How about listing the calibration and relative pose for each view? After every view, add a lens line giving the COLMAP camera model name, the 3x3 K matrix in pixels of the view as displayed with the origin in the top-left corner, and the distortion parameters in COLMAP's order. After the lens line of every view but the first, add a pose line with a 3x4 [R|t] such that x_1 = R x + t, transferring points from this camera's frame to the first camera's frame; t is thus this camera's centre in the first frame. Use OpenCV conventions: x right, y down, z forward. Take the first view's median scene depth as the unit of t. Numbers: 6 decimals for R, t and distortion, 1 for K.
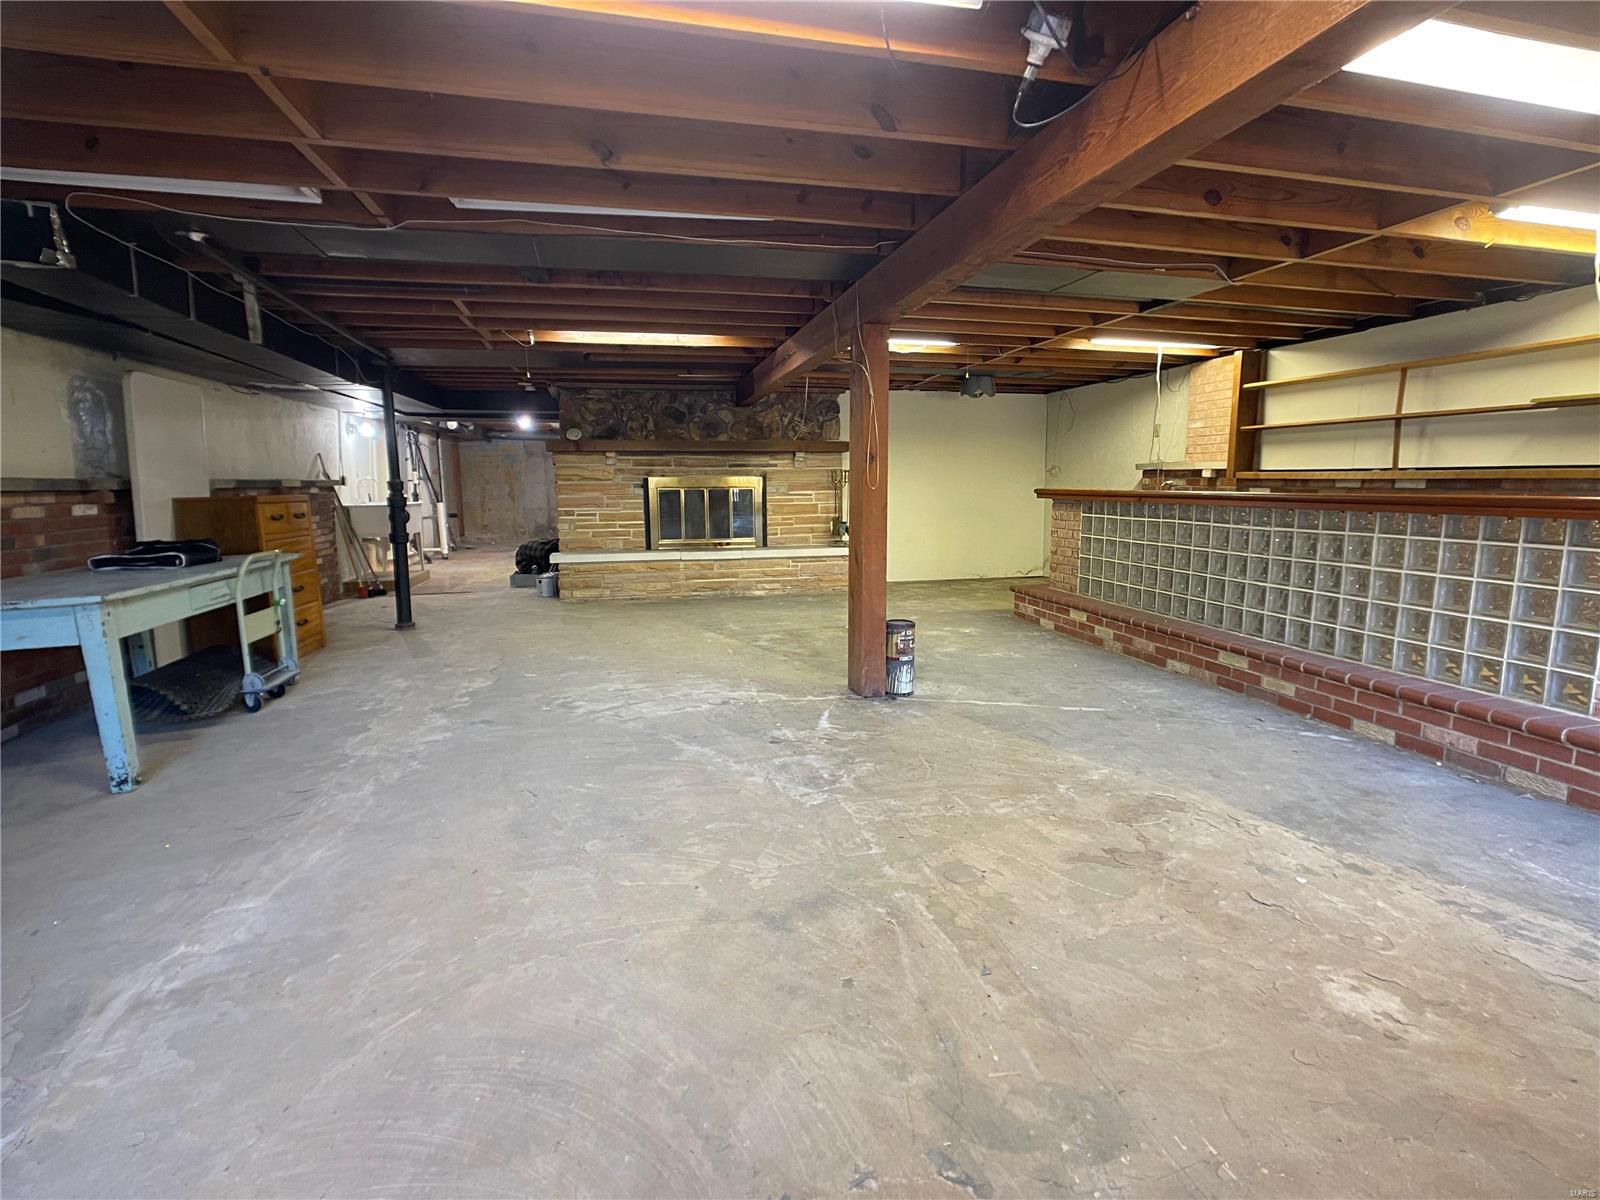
lens RADIAL K [[777.7, 0, 823.6], [0, 777.7, 594.3], [0, 0, 1]] dist [-0.019092, 0.009693]
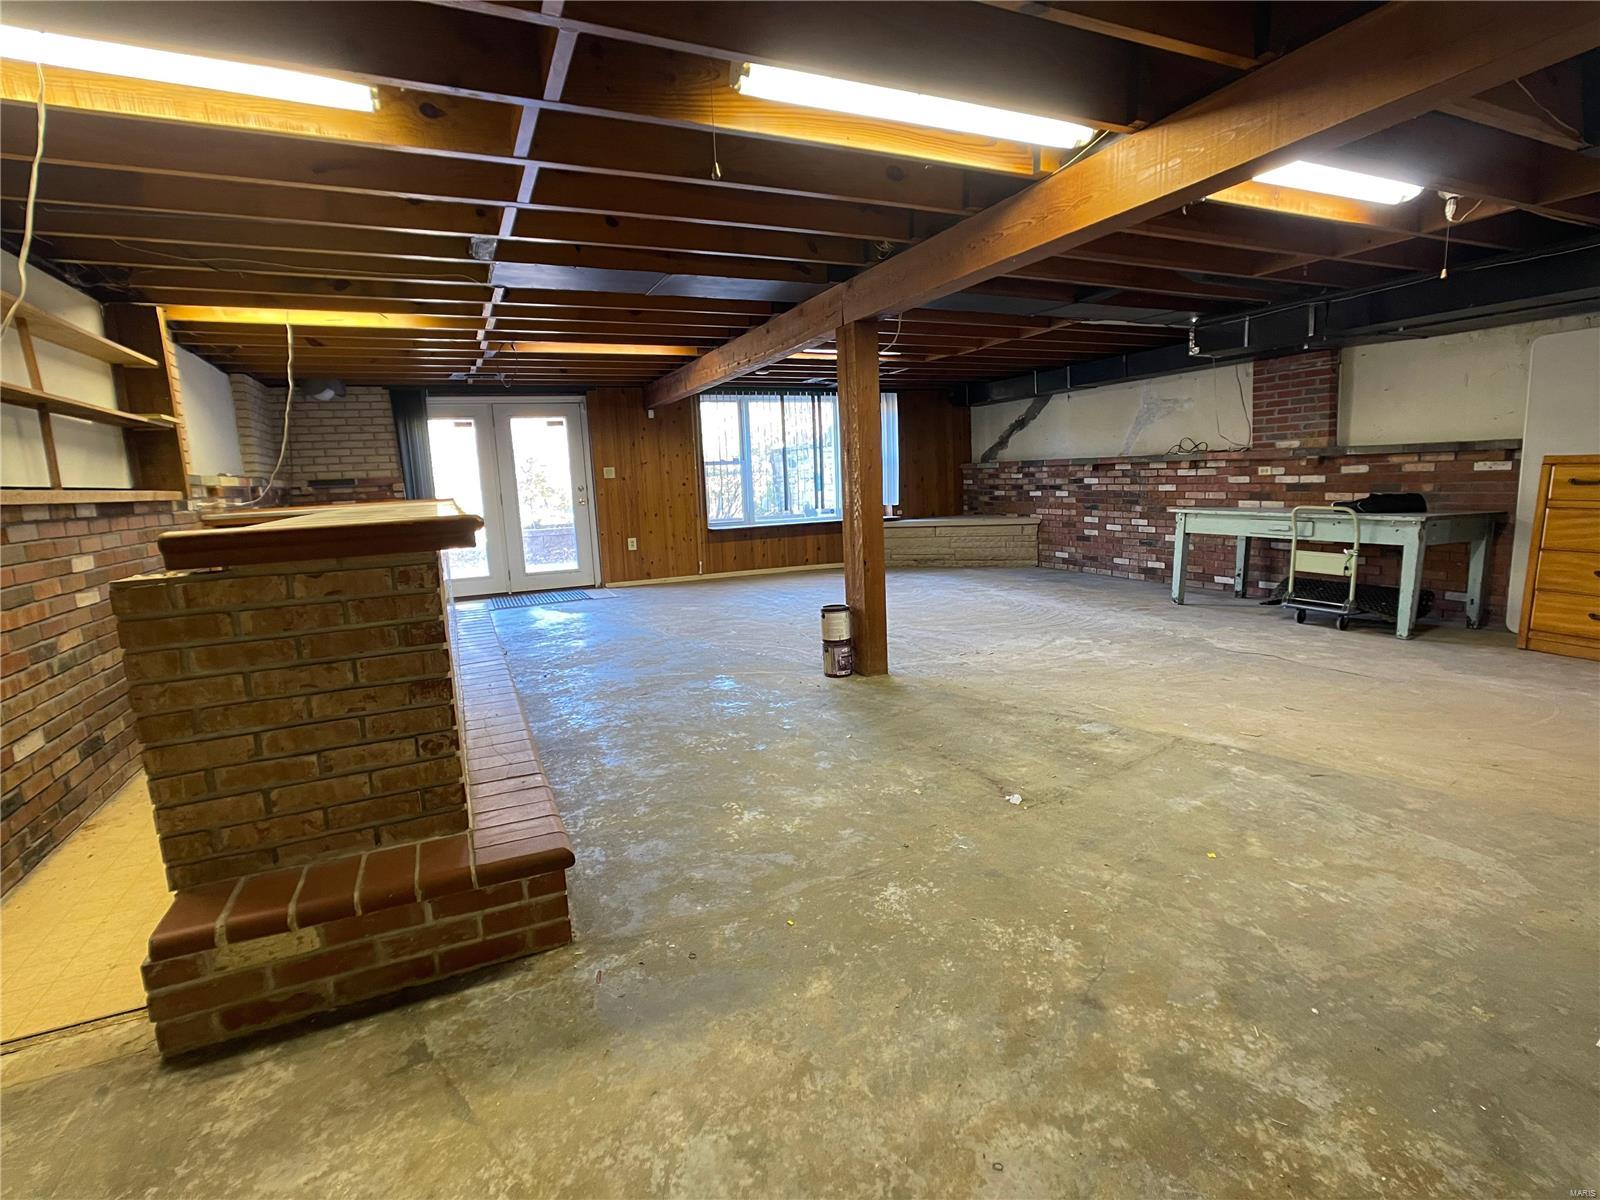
lens RADIAL K [[777.7, 0, 802.3], [0, 777.7, 604.6], [0, 0, 1]] dist [-0.019092, 0.009693]
pose [[-0.984472, 0.072473, -0.159883, 0.285640], [0.020744, 0.952444, 0.304006, -0.265510], [0.174312, 0.295969, -0.939158, 1.828221]]
